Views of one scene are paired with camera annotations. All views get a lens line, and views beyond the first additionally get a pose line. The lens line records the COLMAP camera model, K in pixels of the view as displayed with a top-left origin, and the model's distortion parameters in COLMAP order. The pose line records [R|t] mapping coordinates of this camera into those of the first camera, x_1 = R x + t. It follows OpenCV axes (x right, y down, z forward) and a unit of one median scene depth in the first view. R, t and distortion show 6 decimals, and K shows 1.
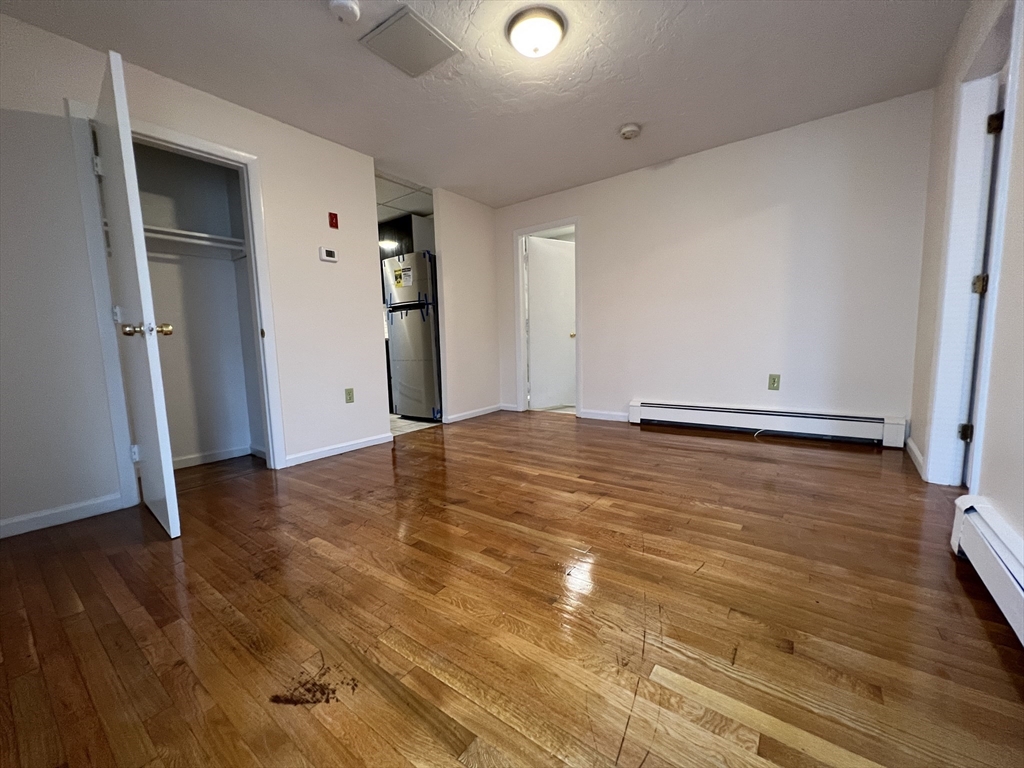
lens RADIAL K [[409.3, 0, 508.4], [0, 409.3, 384.4], [0, 0, 1]] dist [-0.000610, 0.000321]
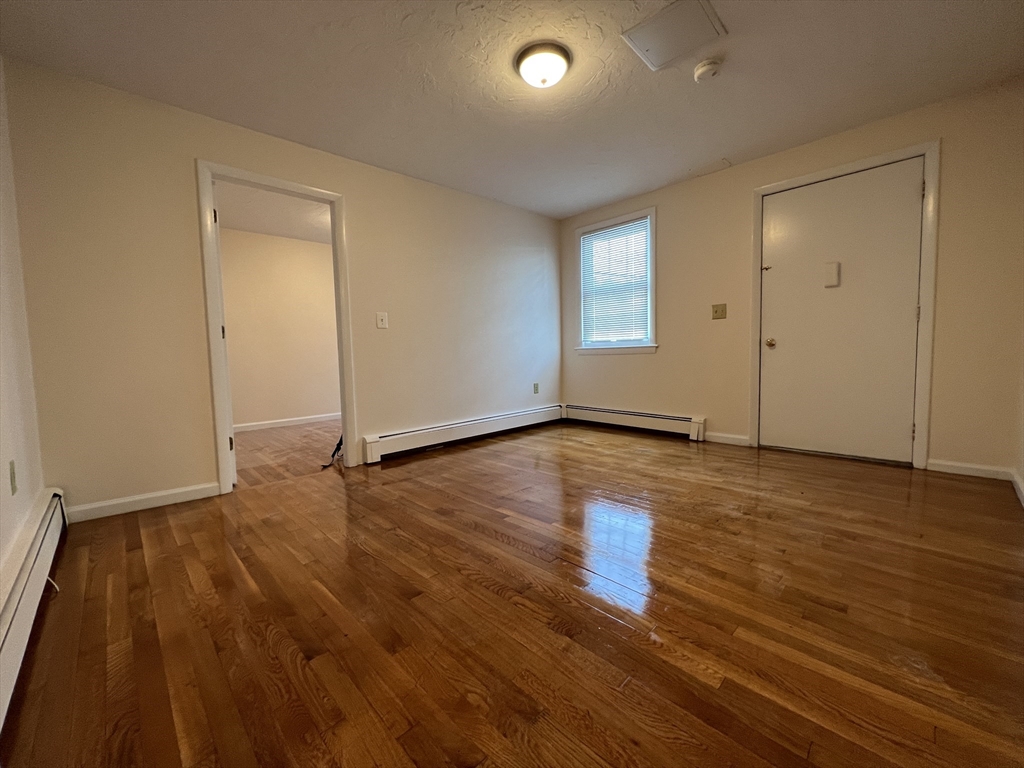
lens RADIAL K [[409.3, 0, 510.5], [0, 409.3, 382.4], [0, 0, 1]] dist [-0.000610, 0.000321]
pose [[-0.986564, 0.045193, 0.157000, 0.019640], [0.072720, 0.982006, 0.174285, -0.225846], [-0.146298, 0.183361, -0.972099, 1.998554]]
